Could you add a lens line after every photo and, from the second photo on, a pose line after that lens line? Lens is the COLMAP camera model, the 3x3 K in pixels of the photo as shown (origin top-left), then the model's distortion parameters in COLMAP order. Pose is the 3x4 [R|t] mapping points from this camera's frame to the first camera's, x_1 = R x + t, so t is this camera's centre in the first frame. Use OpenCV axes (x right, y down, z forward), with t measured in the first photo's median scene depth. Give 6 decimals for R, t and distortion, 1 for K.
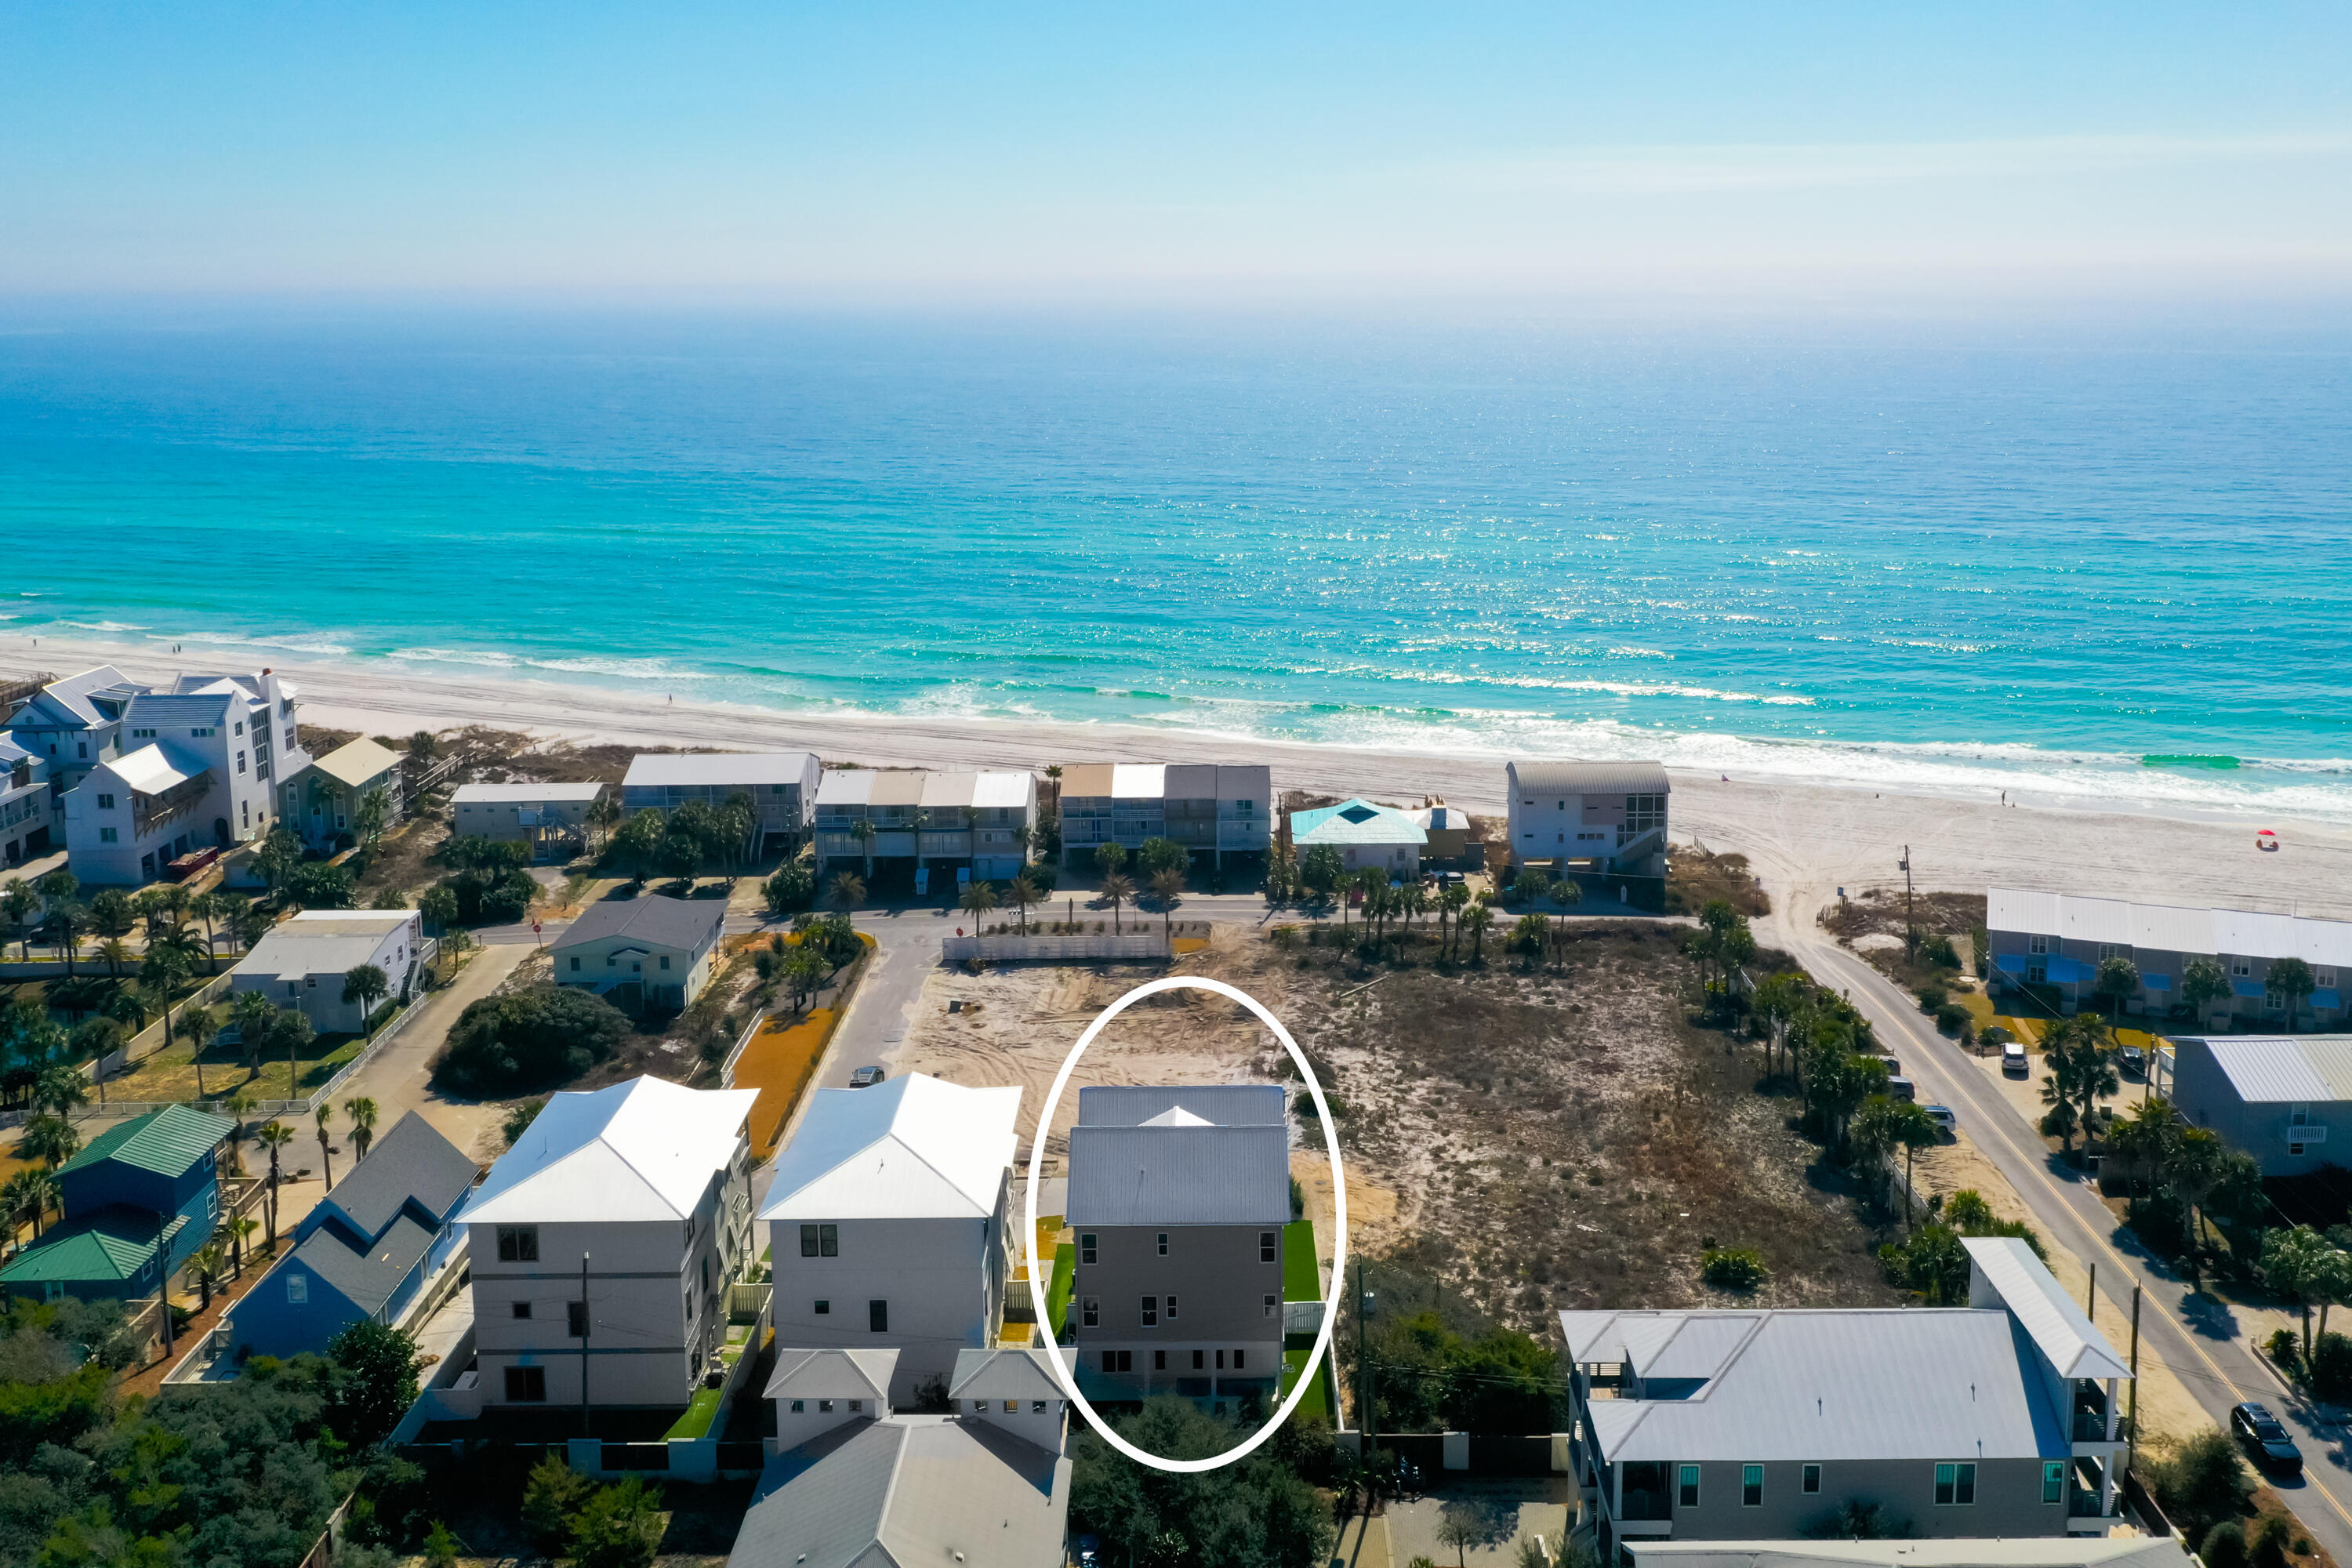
lens RADIAL K [[2101.8, 0, 1176.0], [0, 2101.8, 784.0], [0, 0, 1]] dist [-0.016626, -0.005474]
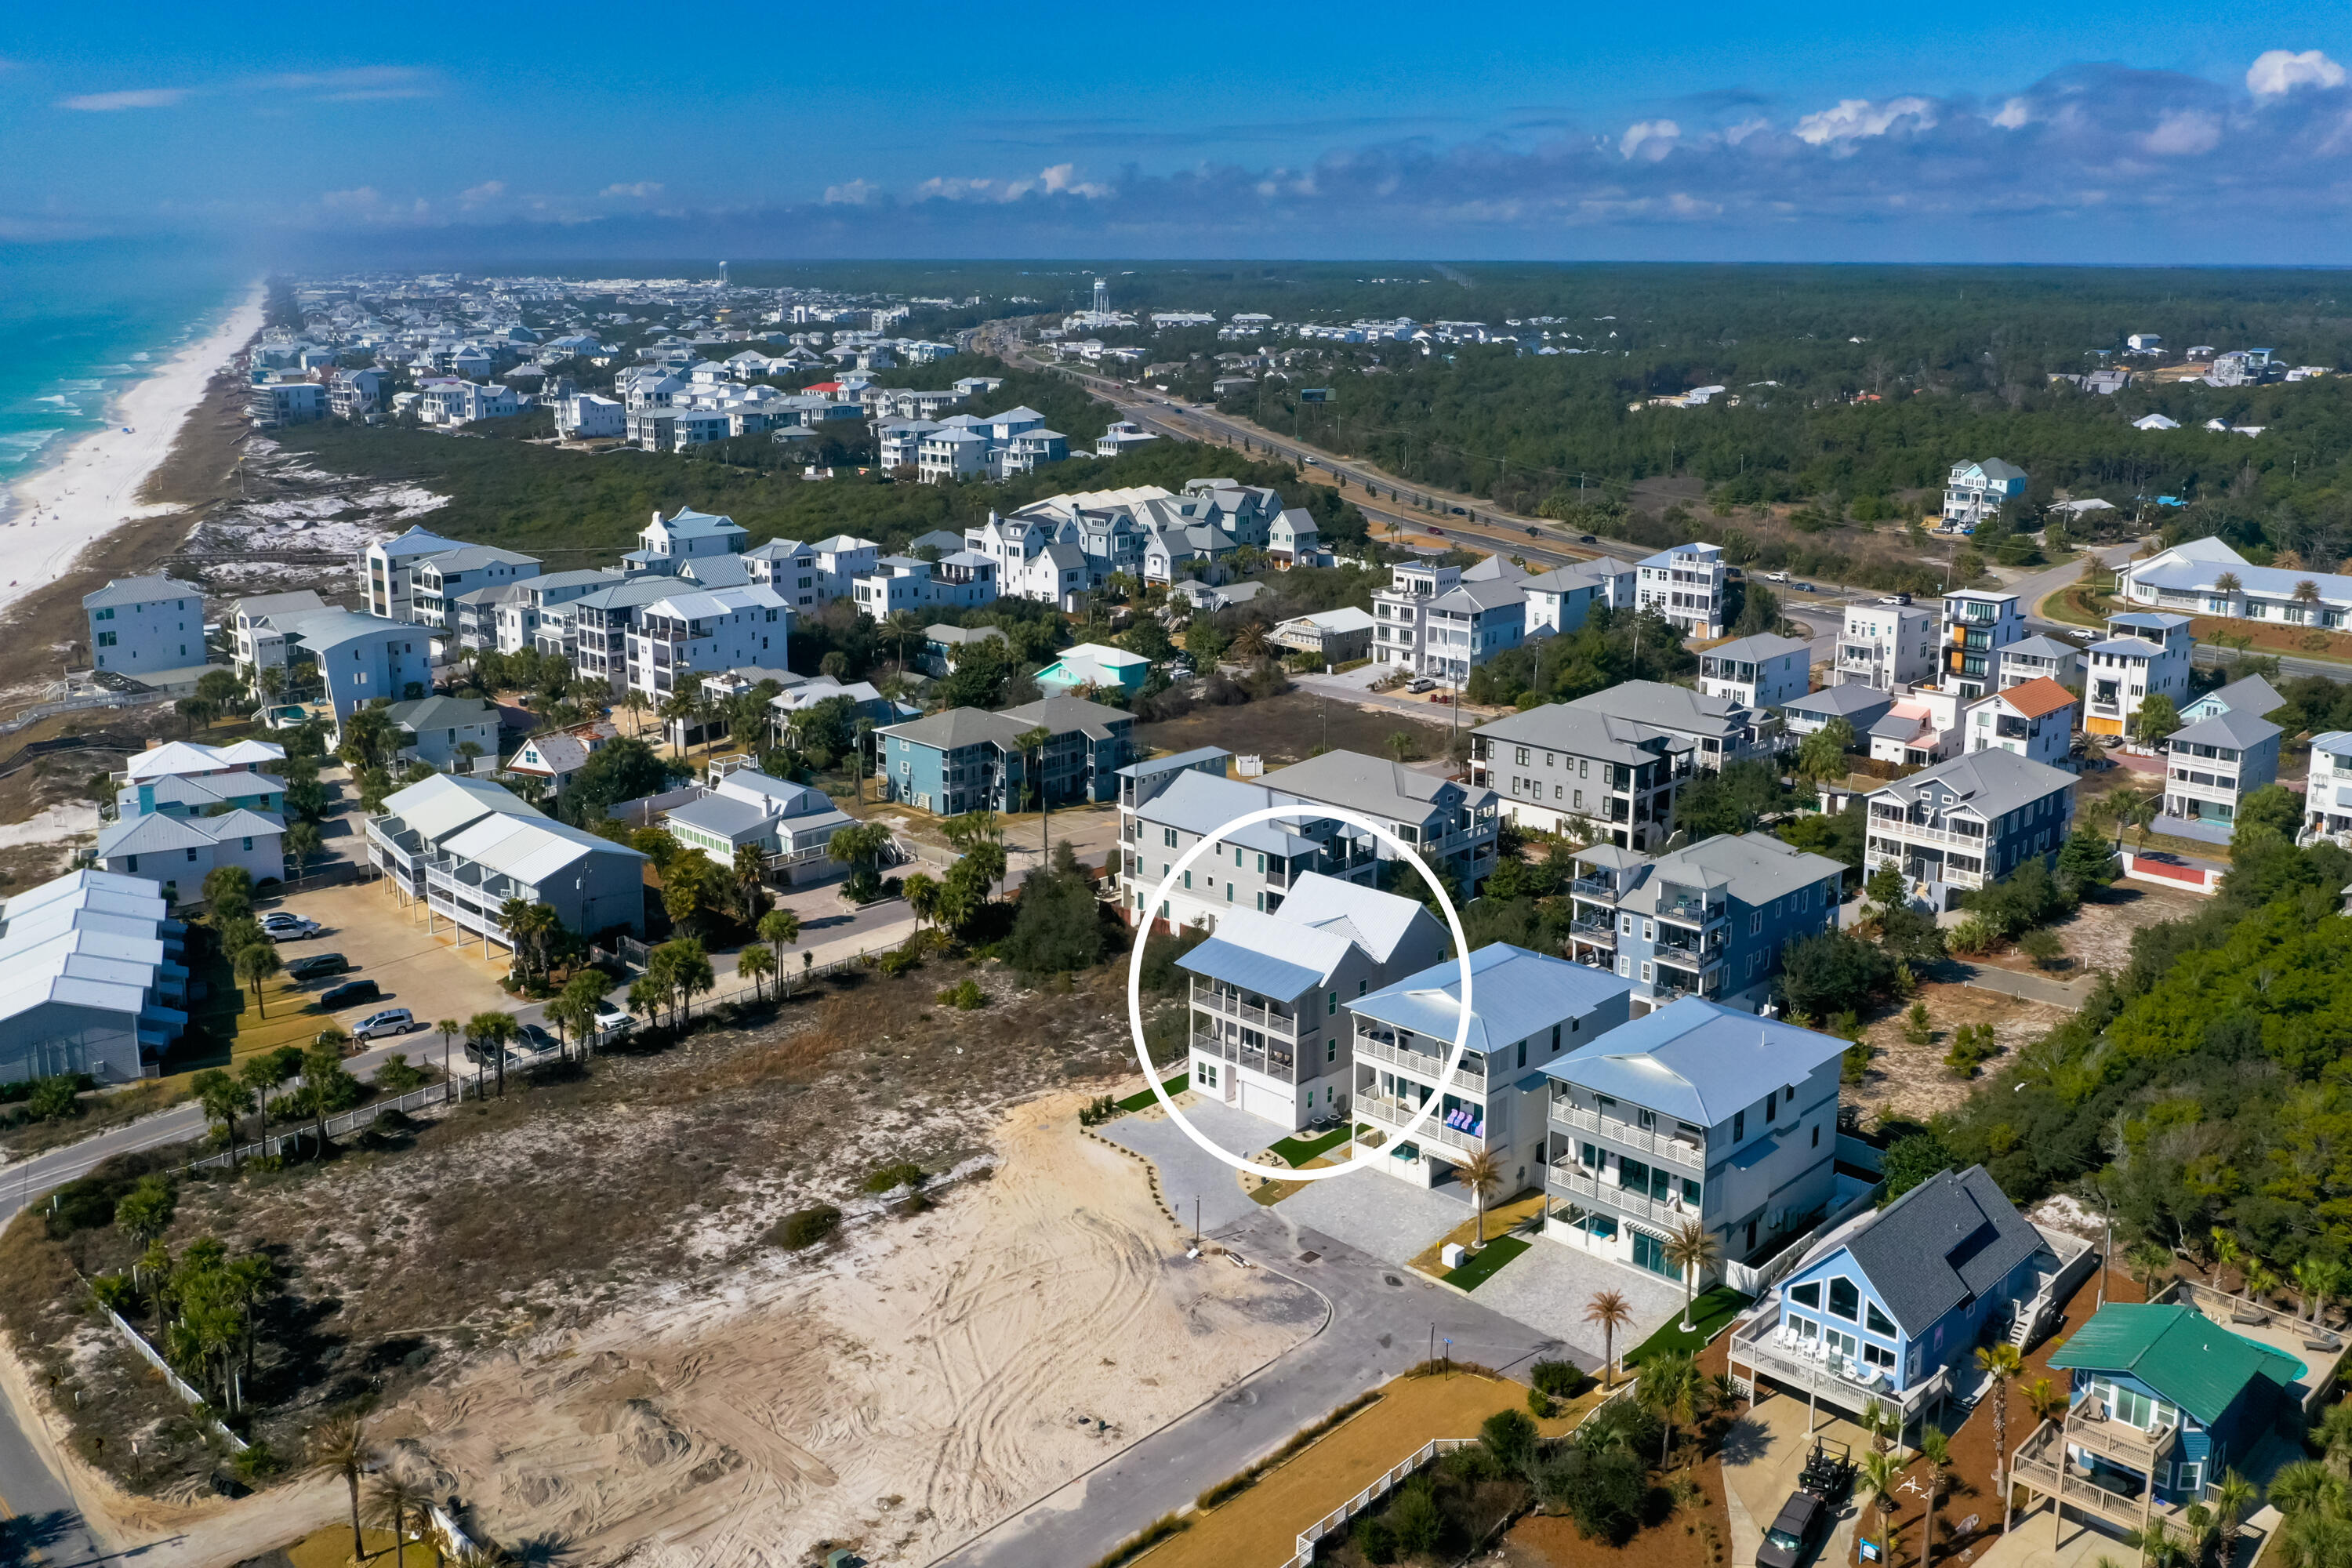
lens RADIAL K [[1989.8, 0, 1176.0], [0, 1989.8, 784.0], [0, 0, 1]] dist [-0.005496, -0.001030]
pose [[-0.714405, -0.166971, 0.679519, -0.474990], [0.179279, 0.895021, 0.408407, -0.275100], [-0.676376, 0.413591, -0.609474, 1.110635]]
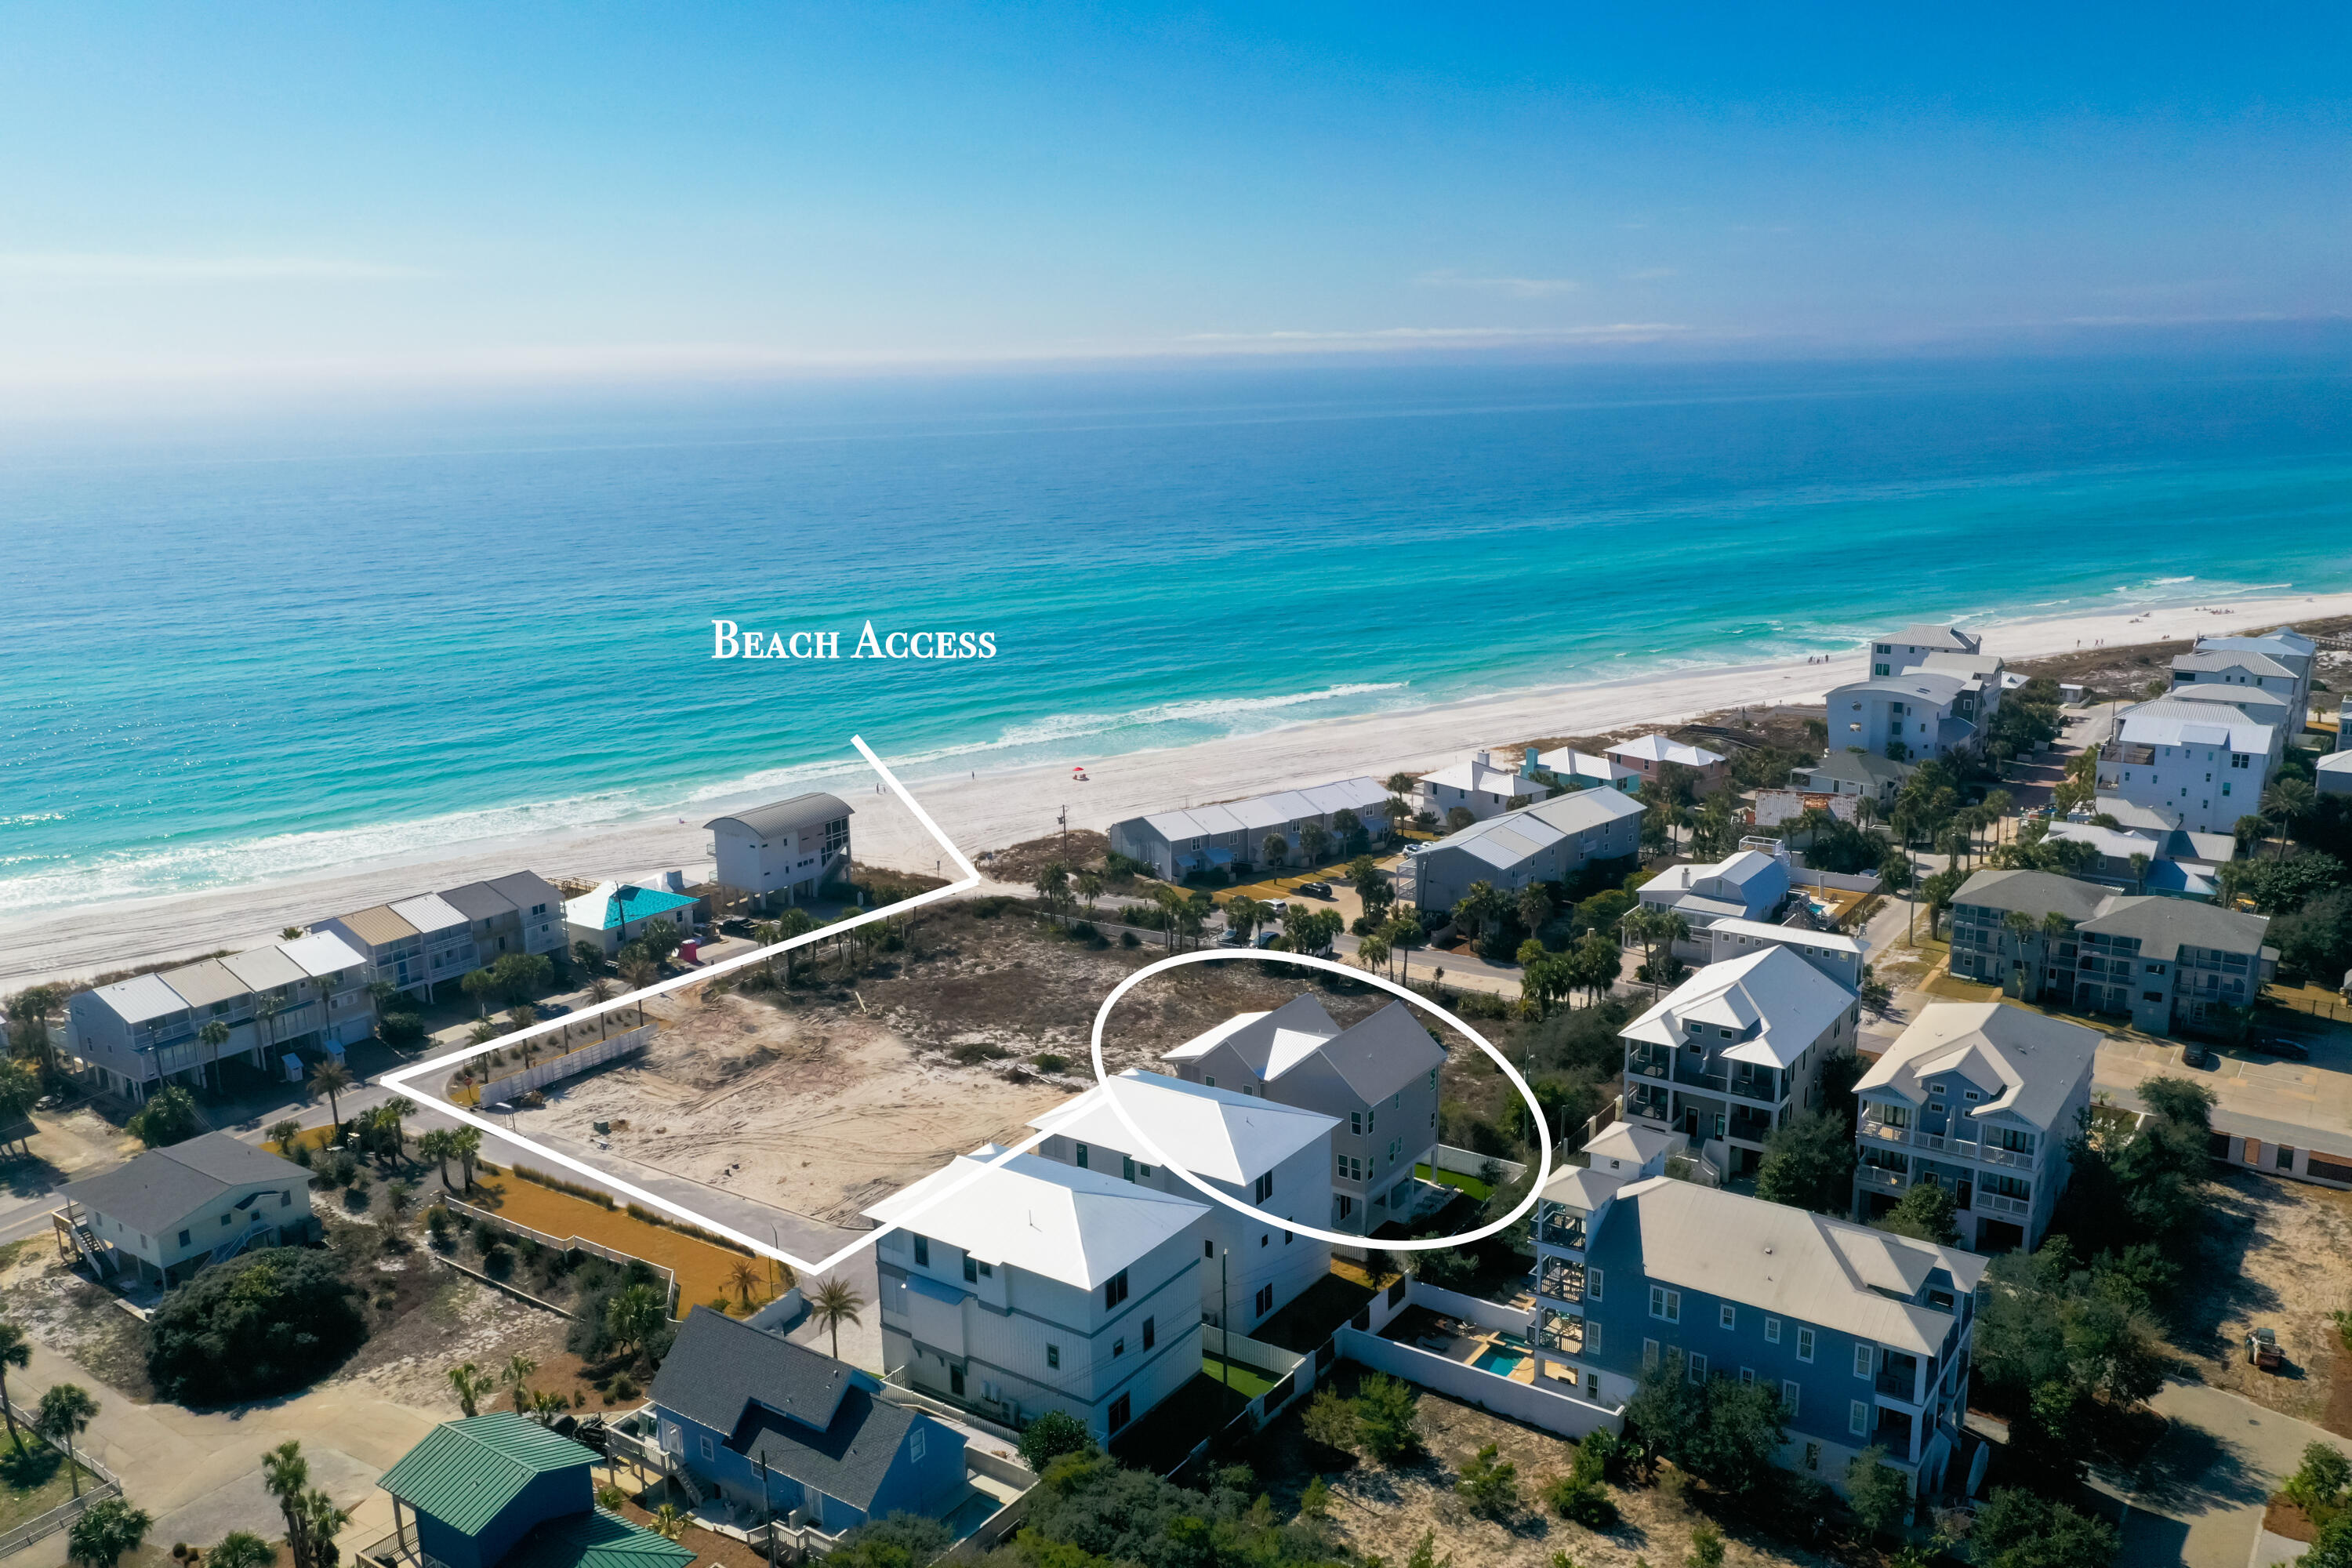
lens RADIAL K [[1844.6, 0, 1203.4], [0, 1844.6, 784.3], [0, 0, 1]] dist [-0.002335, -0.012614]
pose [[0.562317, -0.186172, 0.805692, -0.592166], [0.210880, 0.974397, 0.077975, -0.061106], [-0.799581, 0.126058, 0.587179, 0.208033]]
